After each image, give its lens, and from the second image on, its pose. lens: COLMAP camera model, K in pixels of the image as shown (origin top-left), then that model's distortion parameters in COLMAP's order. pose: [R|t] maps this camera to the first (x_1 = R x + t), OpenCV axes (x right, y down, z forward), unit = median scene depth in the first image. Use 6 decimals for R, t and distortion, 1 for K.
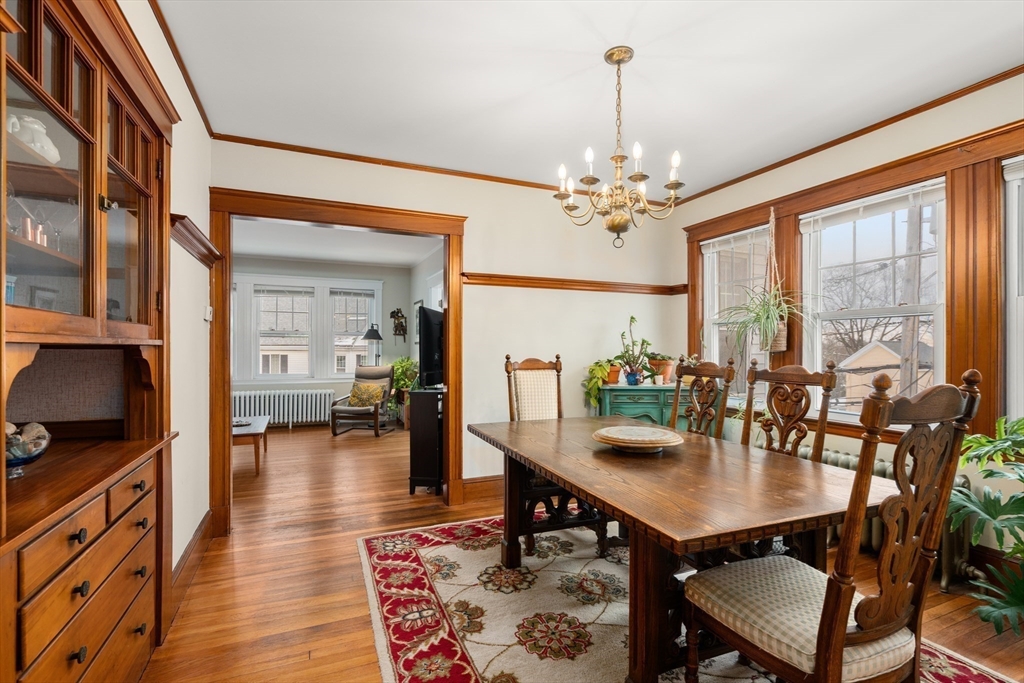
lens RADIAL K [[470.1, 0, 503.9], [0, 470.1, 344.9], [0, 0, 1]] dist [-0.005335, 0.001806]
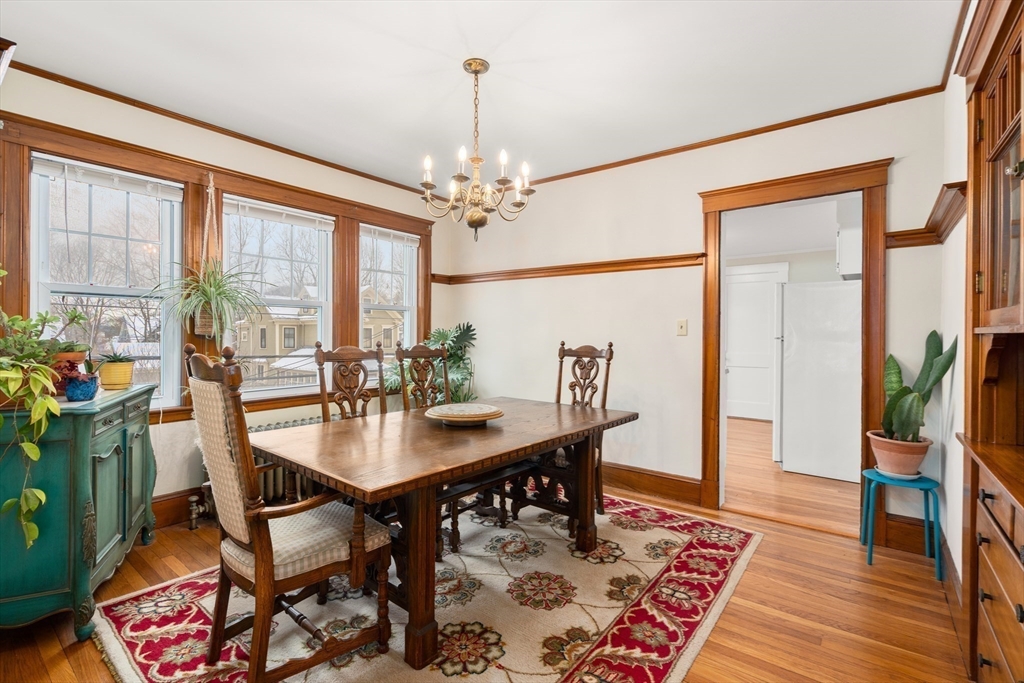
lens RADIAL K [[470.1, 0, 508.4], [0, 470.1, 339.6], [0, 0, 1]] dist [-0.005335, 0.001806]
pose [[-0.497913, -0.020969, 0.866973, -0.799773], [-0.021802, 0.999694, 0.011658, 0.007039], [-0.866953, -0.013097, -0.498218, 1.605129]]
